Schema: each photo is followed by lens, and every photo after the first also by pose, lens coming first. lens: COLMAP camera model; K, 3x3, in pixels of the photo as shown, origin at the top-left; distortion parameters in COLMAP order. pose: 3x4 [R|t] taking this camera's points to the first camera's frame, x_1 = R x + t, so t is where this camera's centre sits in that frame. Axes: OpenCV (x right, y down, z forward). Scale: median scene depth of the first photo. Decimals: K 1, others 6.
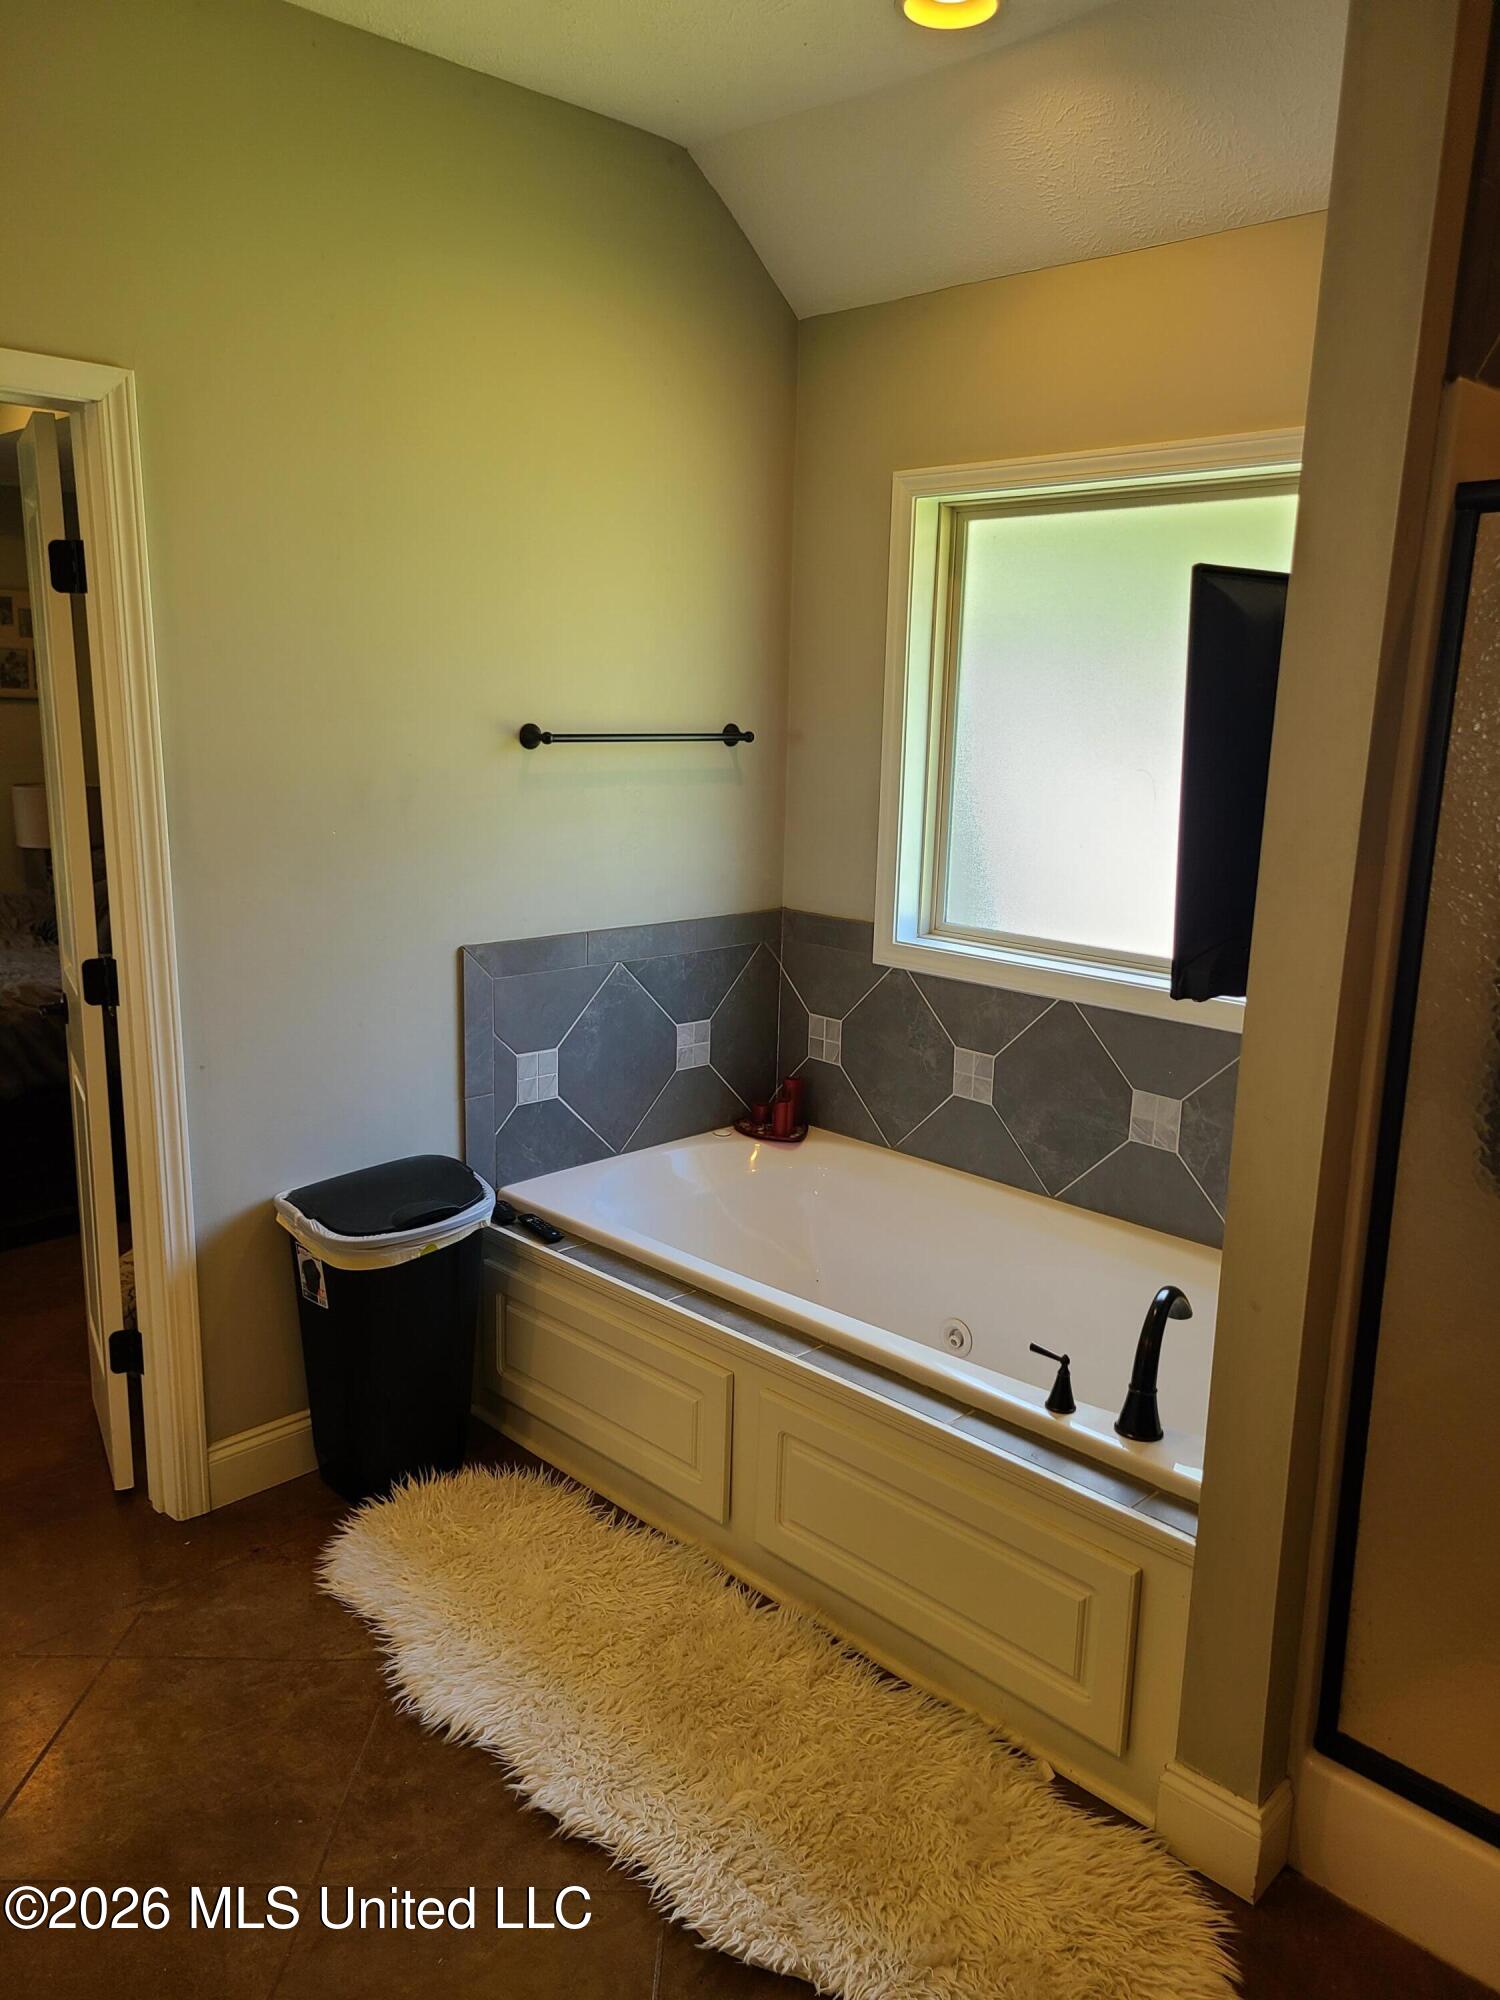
lens RADIAL K [[1504.6, 0, 766.9], [0, 1504.6, 1015.5], [0, 0, 1]] dist [0.048149, -0.035080]
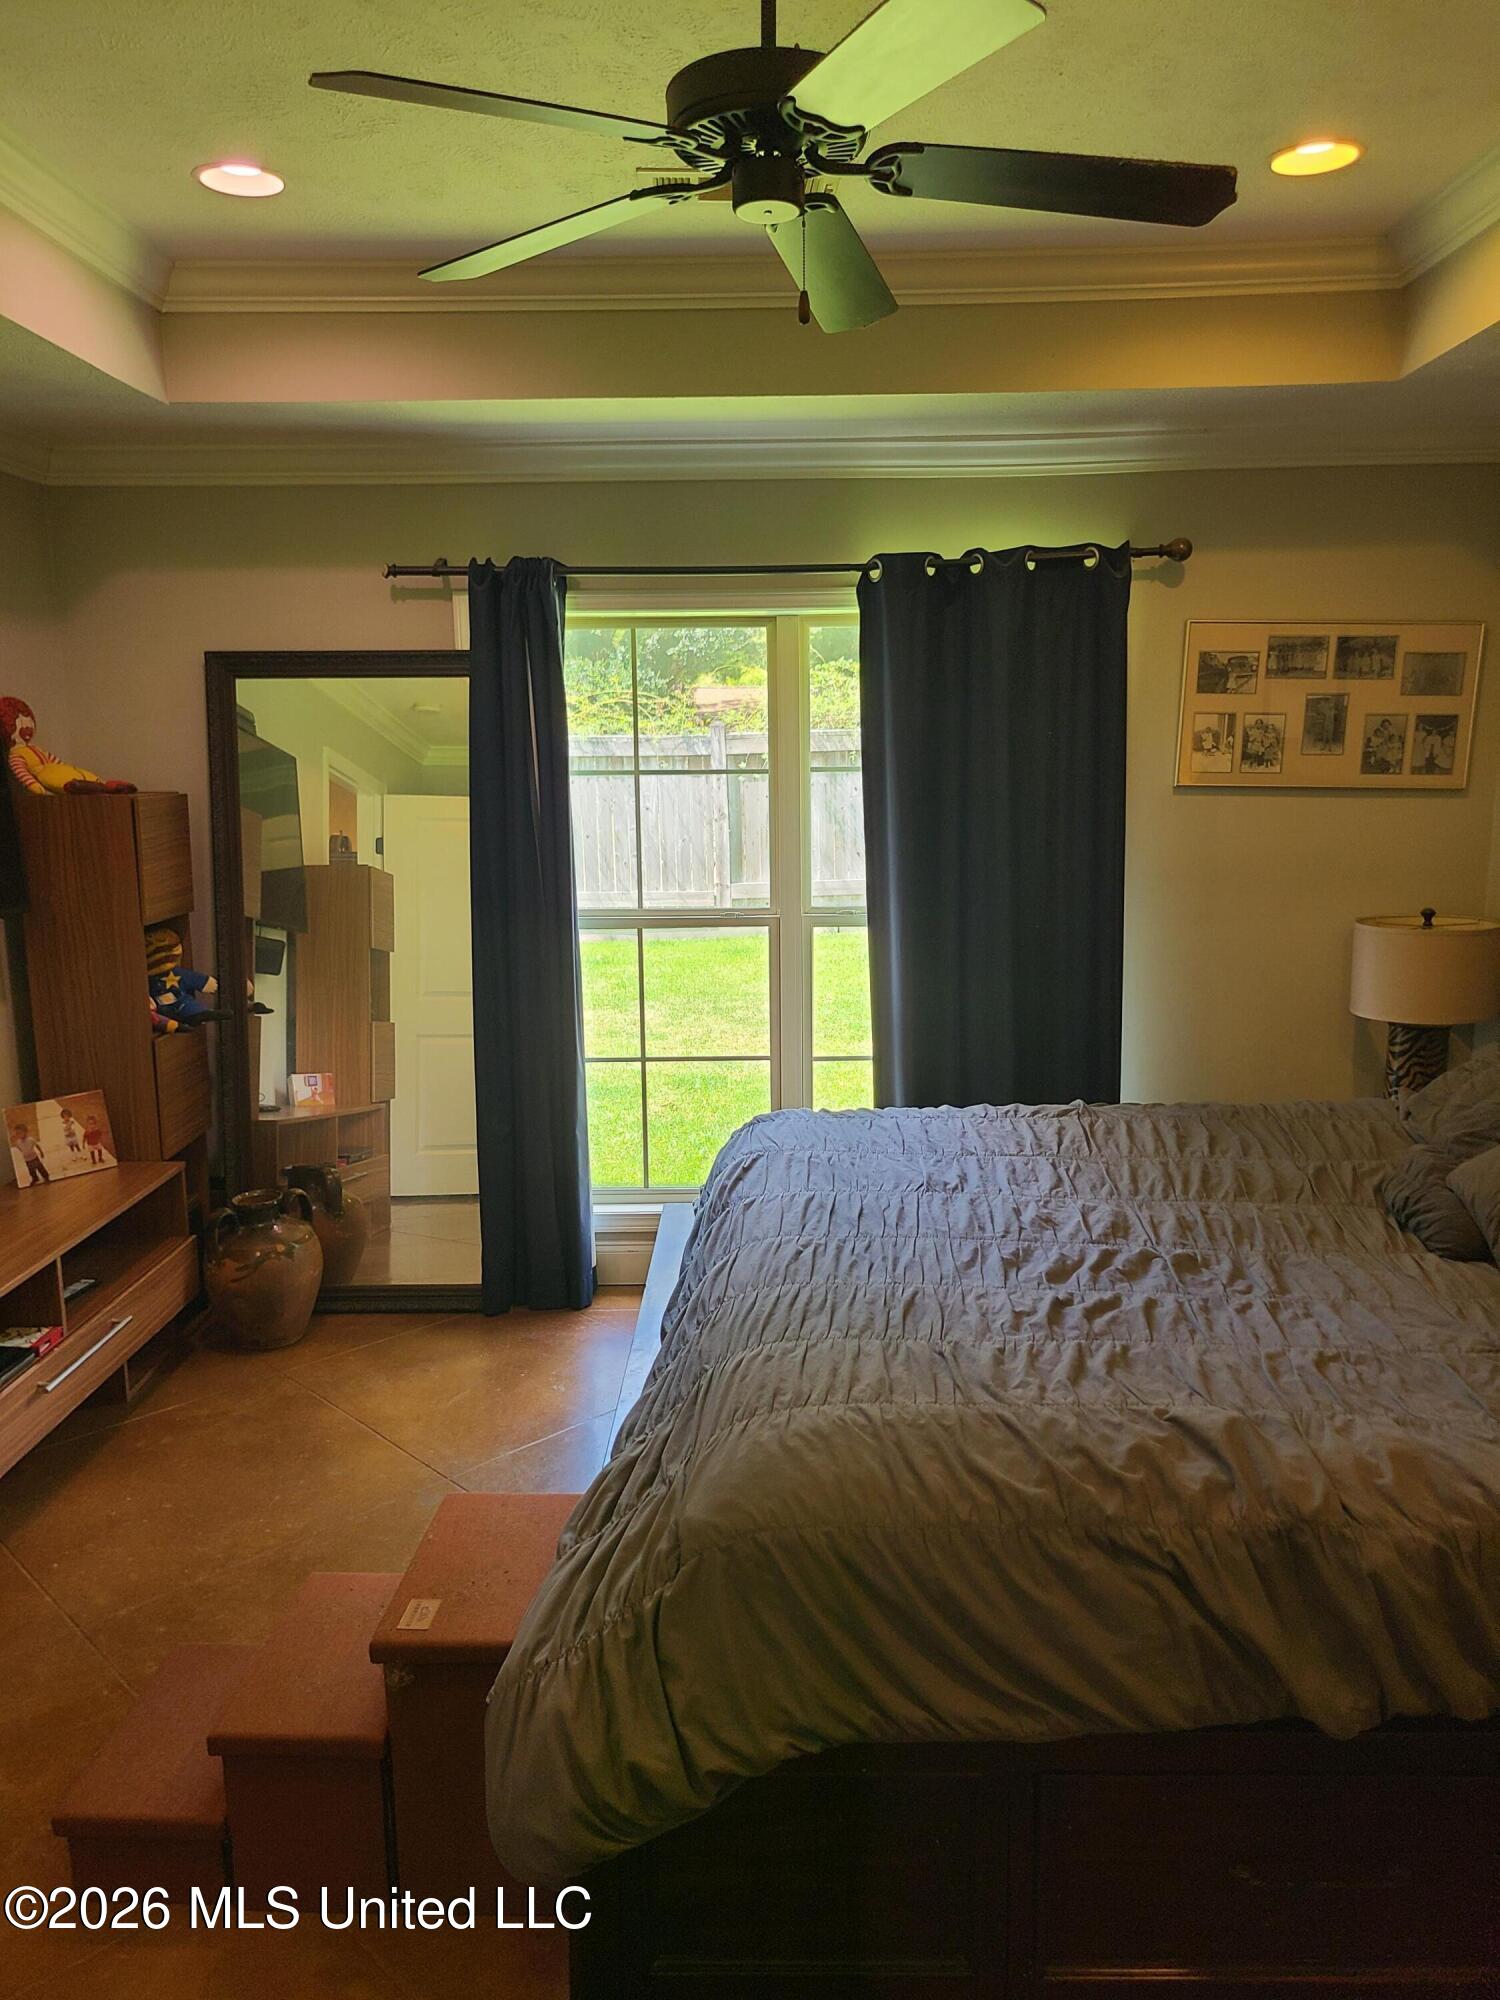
lens RADIAL K [[1504.6, 0, 758.9], [0, 1504.6, 997.6], [0, 0, 1]] dist [0.048149, -0.035080]
pose [[0.701585, 0.092184, -0.706598, -0.444790], [-0.127269, 0.991864, 0.003034, -0.183963], [0.701128, 0.087799, 0.707609, 0.752127]]
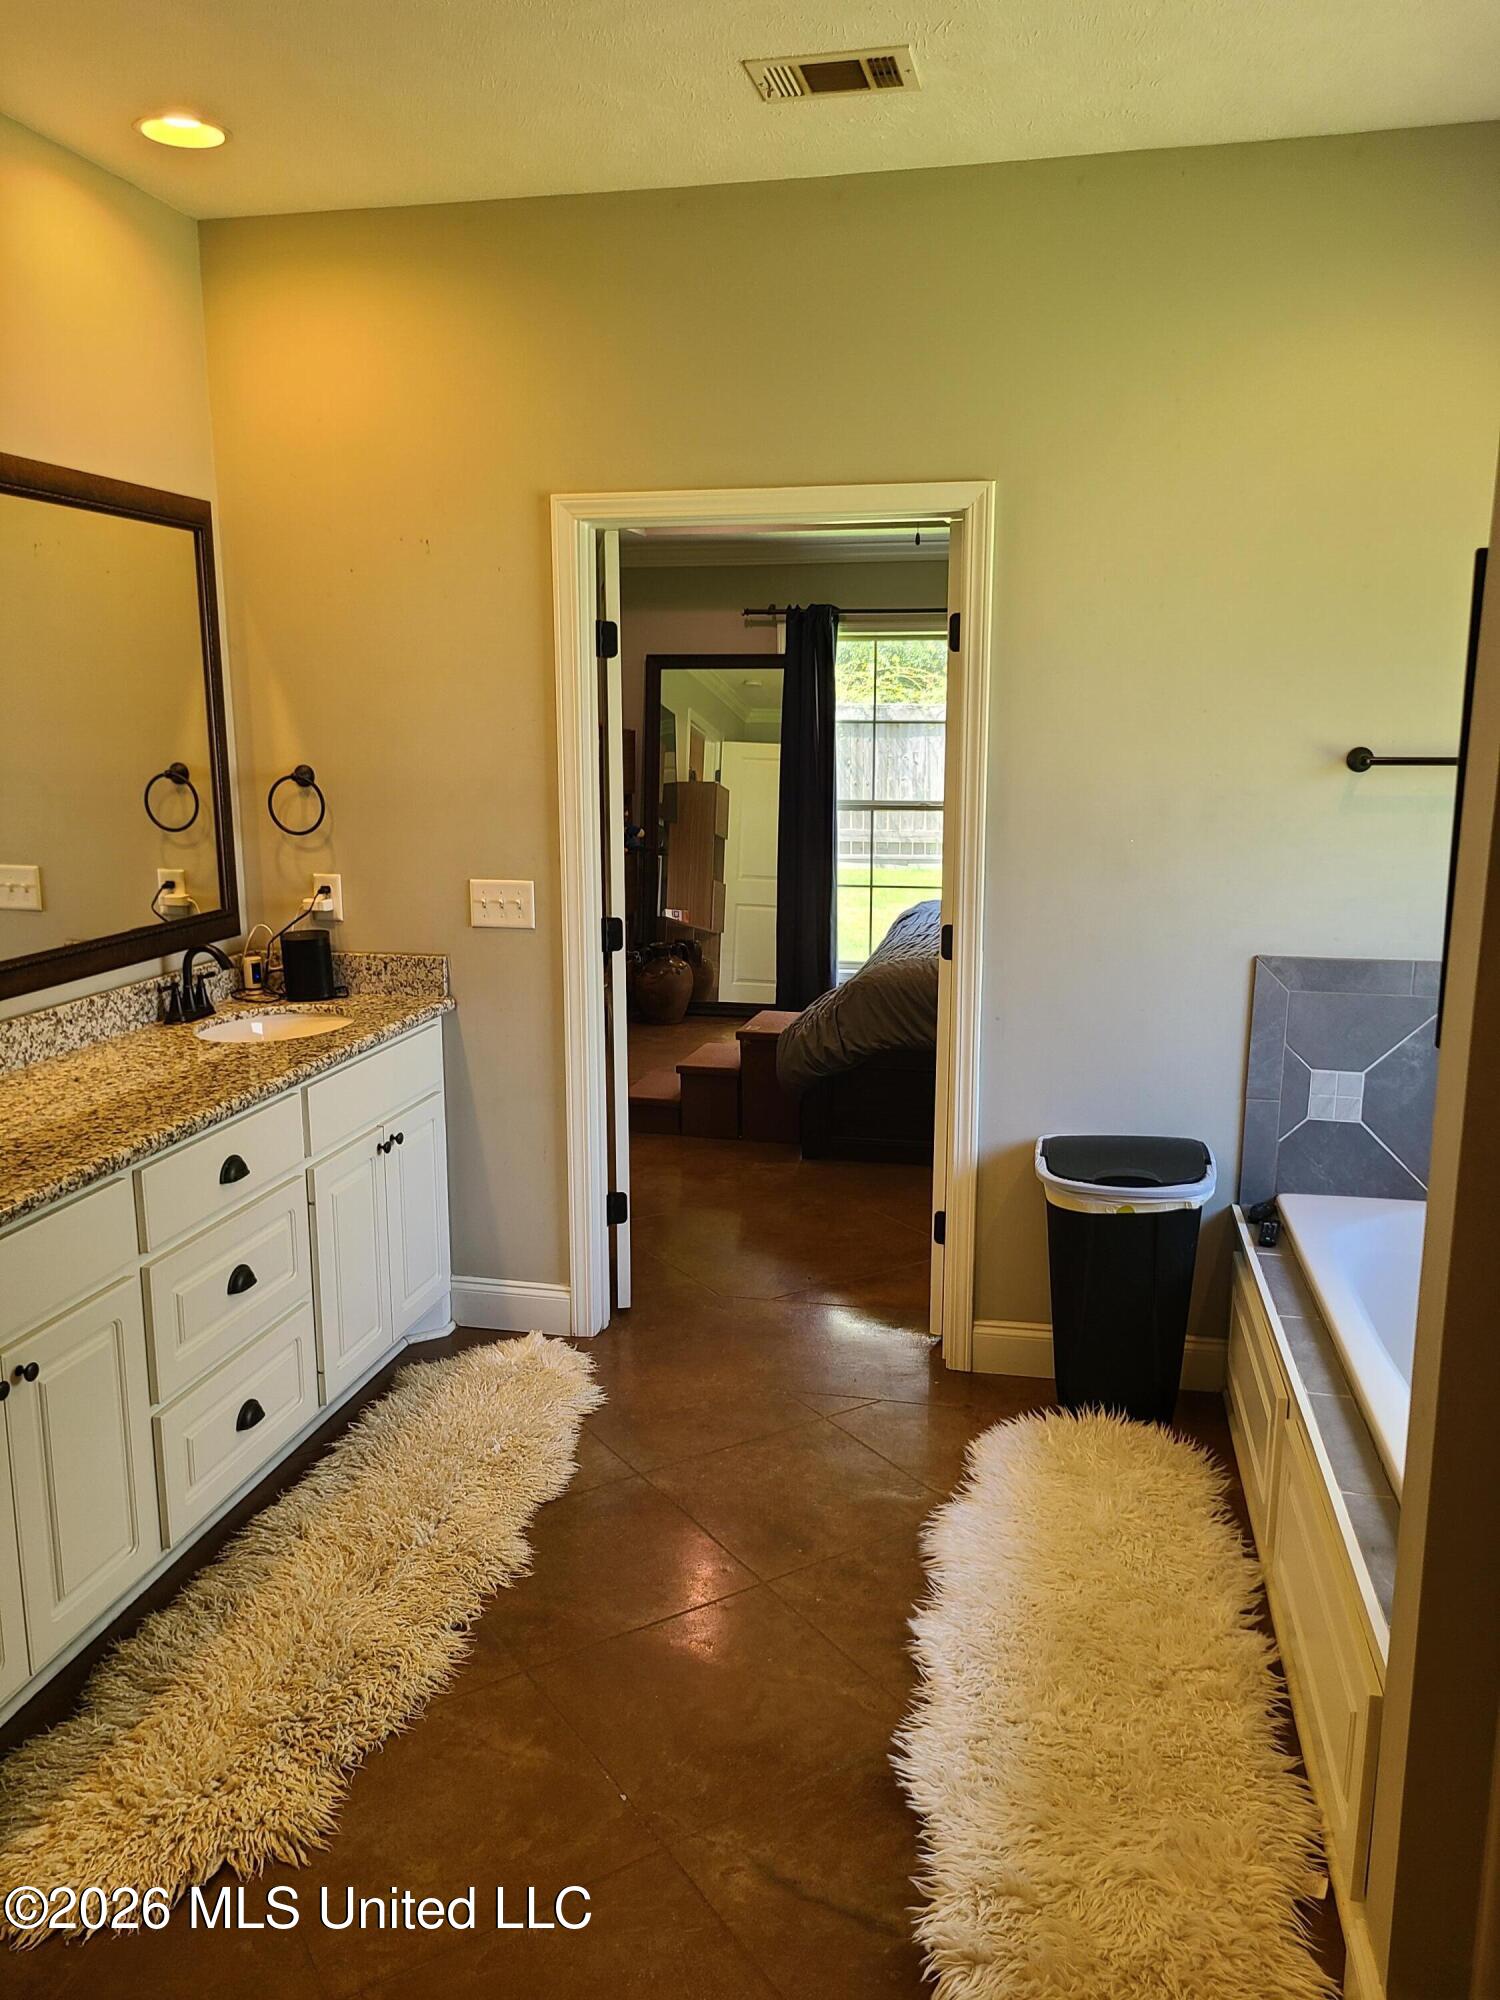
lens RADIAL K [[1504.6, 0, 745.0], [0, 1504.6, 998.9], [0, 0, 1]] dist [0.048149, -0.035080]
pose [[0.541806, 0.136239, -0.829388, 0.511205], [-0.167805, 0.984443, 0.052089, -0.010866], [0.823582, 0.110954, 0.556239, 0.114021]]
